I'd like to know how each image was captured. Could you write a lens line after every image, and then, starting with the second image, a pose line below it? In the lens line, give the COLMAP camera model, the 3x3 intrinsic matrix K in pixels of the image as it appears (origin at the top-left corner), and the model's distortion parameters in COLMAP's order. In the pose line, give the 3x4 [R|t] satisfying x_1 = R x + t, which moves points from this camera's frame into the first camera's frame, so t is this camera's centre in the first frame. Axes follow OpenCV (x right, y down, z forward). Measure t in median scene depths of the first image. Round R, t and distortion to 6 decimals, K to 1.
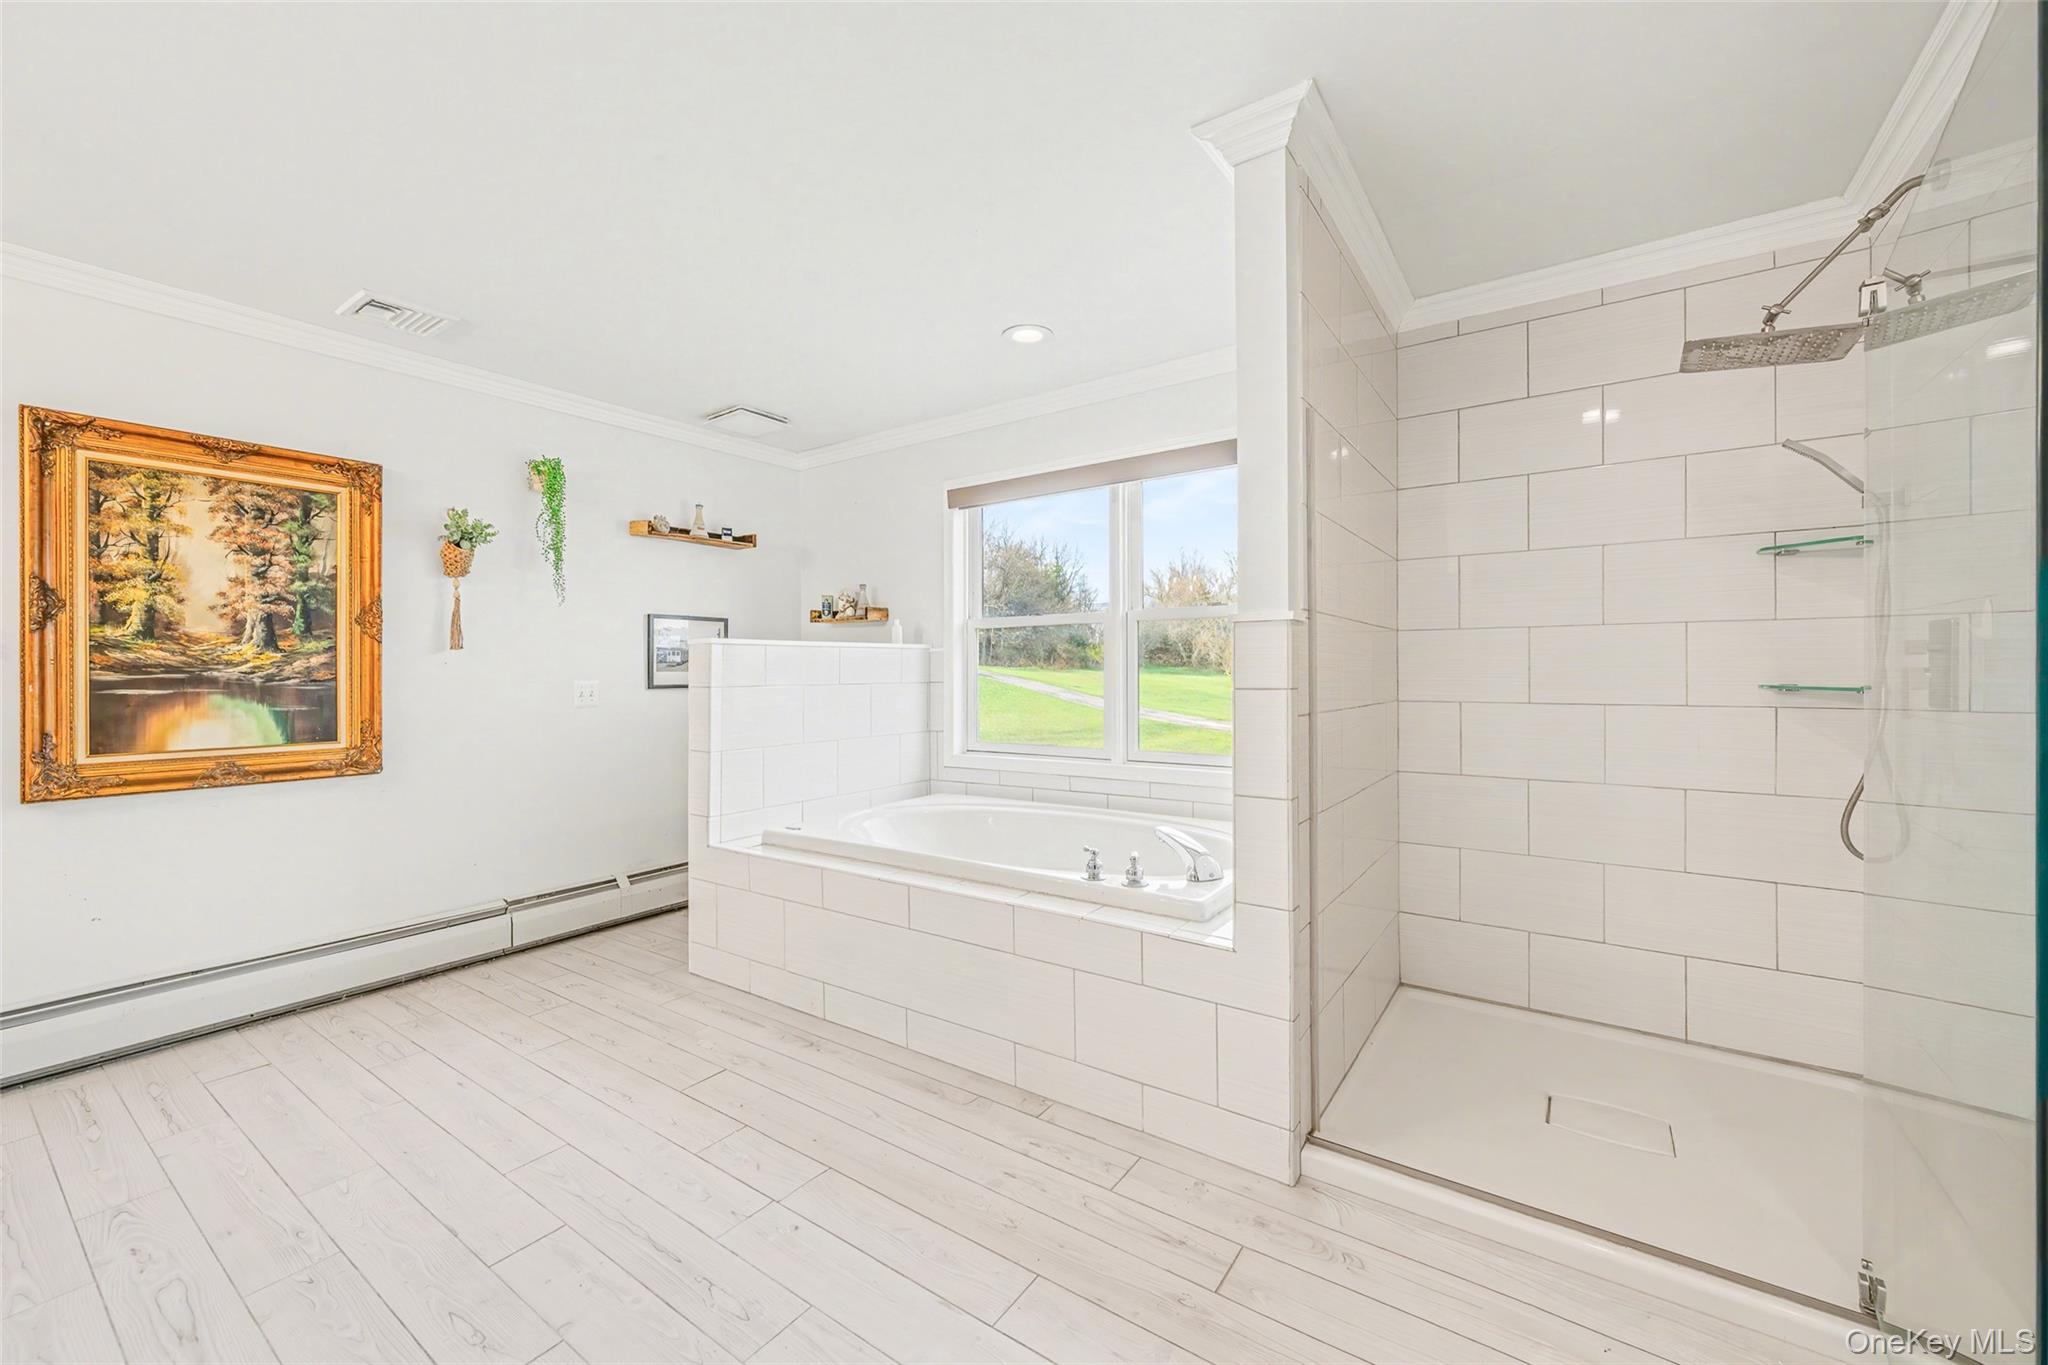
lens RADIAL K [[795.7, 0, 1027.6], [0, 795.7, 673.1], [0, 0, 1]] dist [-0.000323, -0.000094]
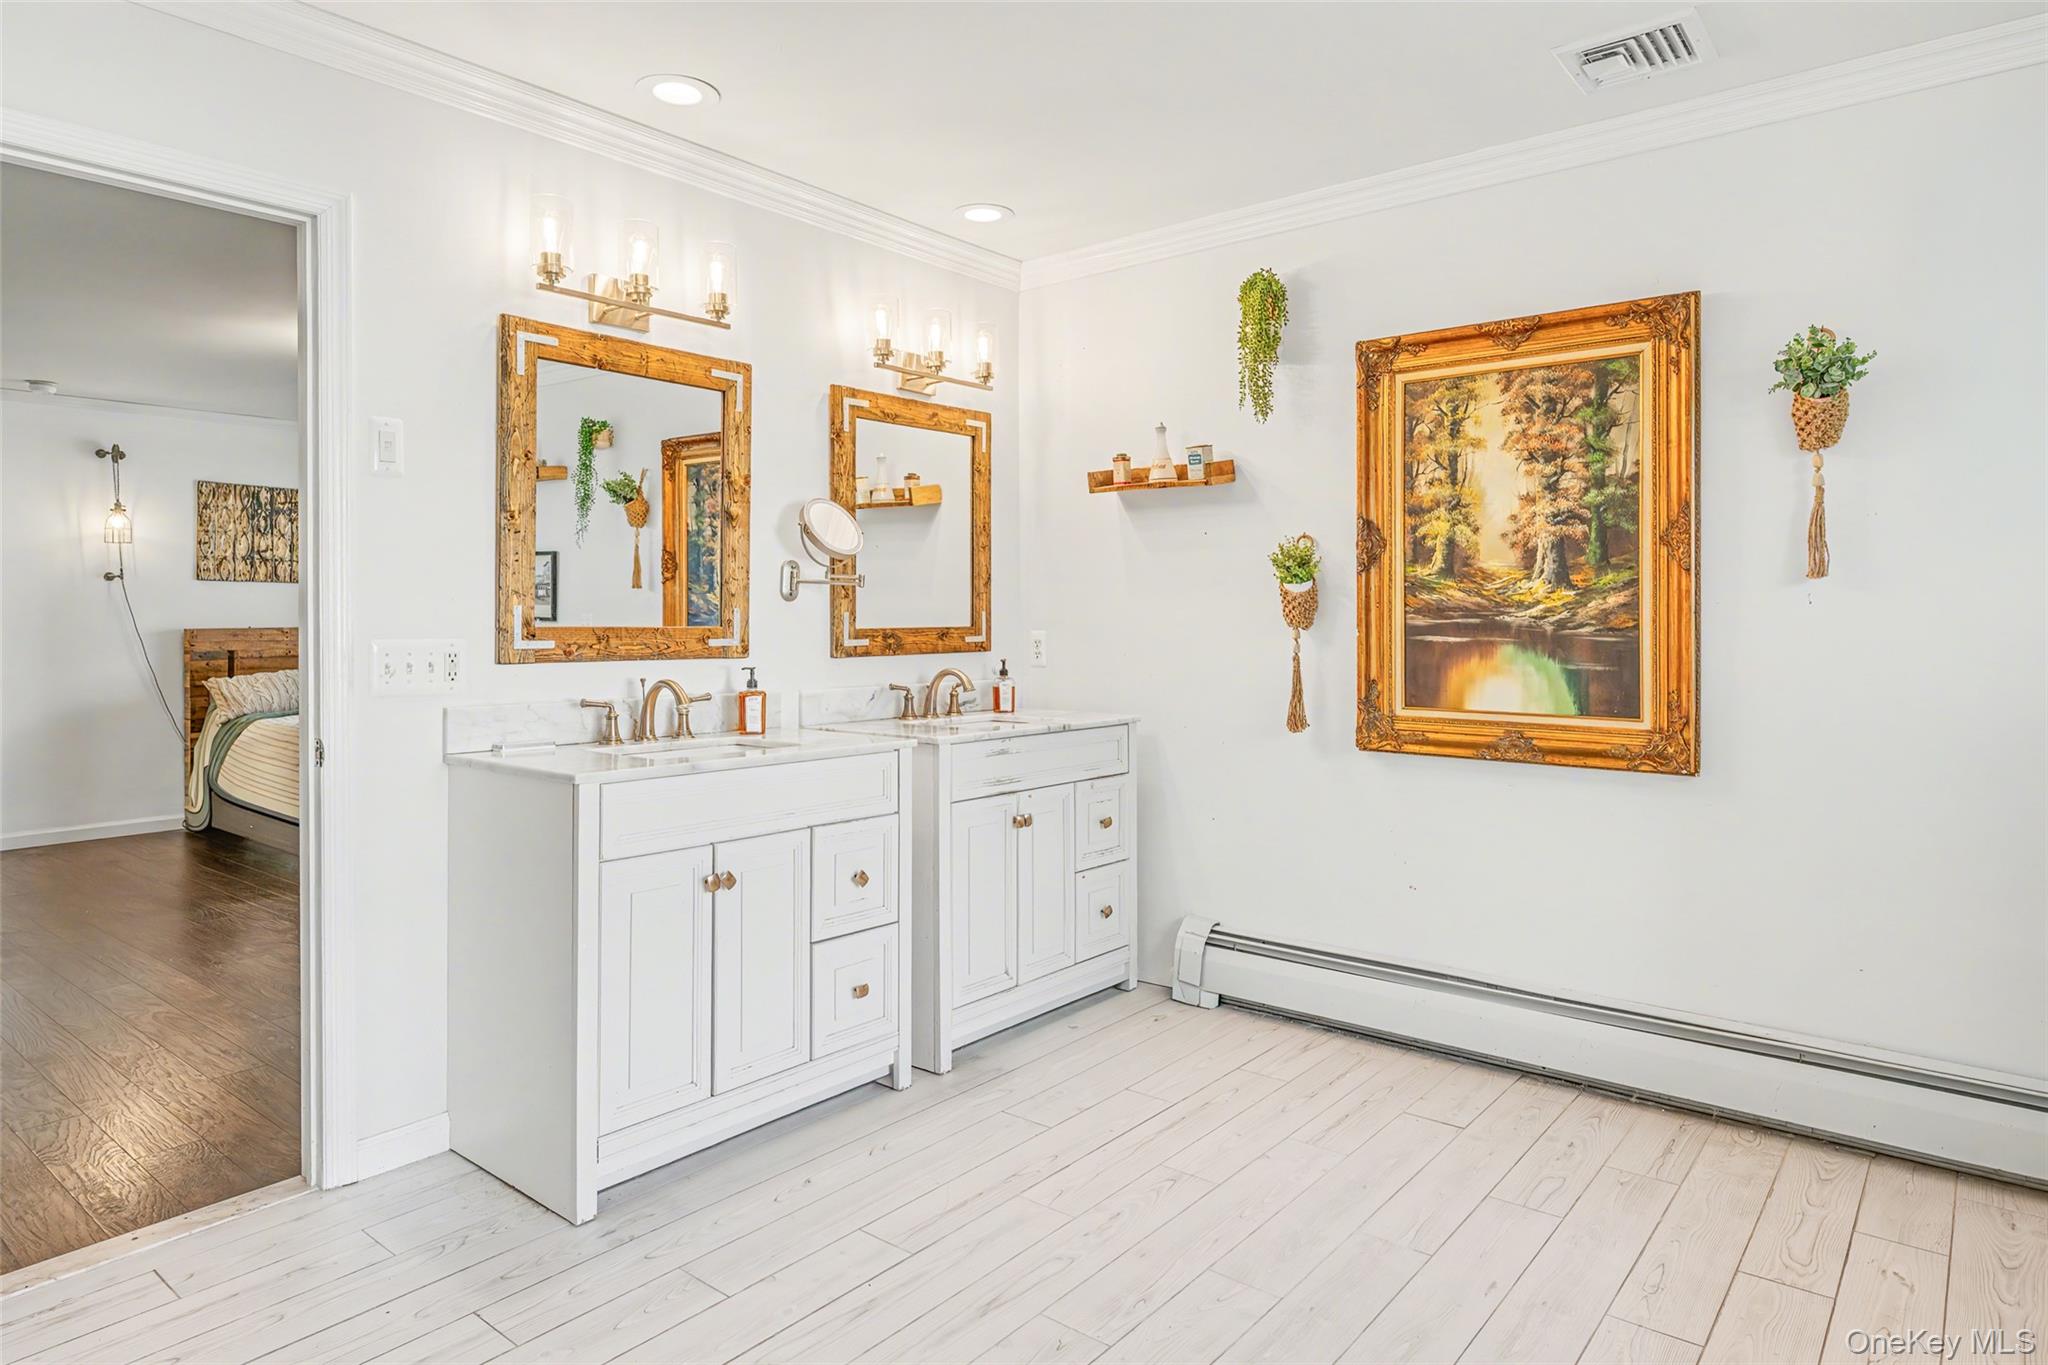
lens RADIAL K [[1206.1, 0, 1032.0], [0, 1206.1, 616.5], [0, 0, 1]] dist [-0.000612, 0.000005]
pose [[-0.075285, 0.010813, -0.997103, 0.212843], [0.000032, 0.999941, 0.010841, -0.014043], [0.997162, 0.000785, -0.075281, 0.612761]]
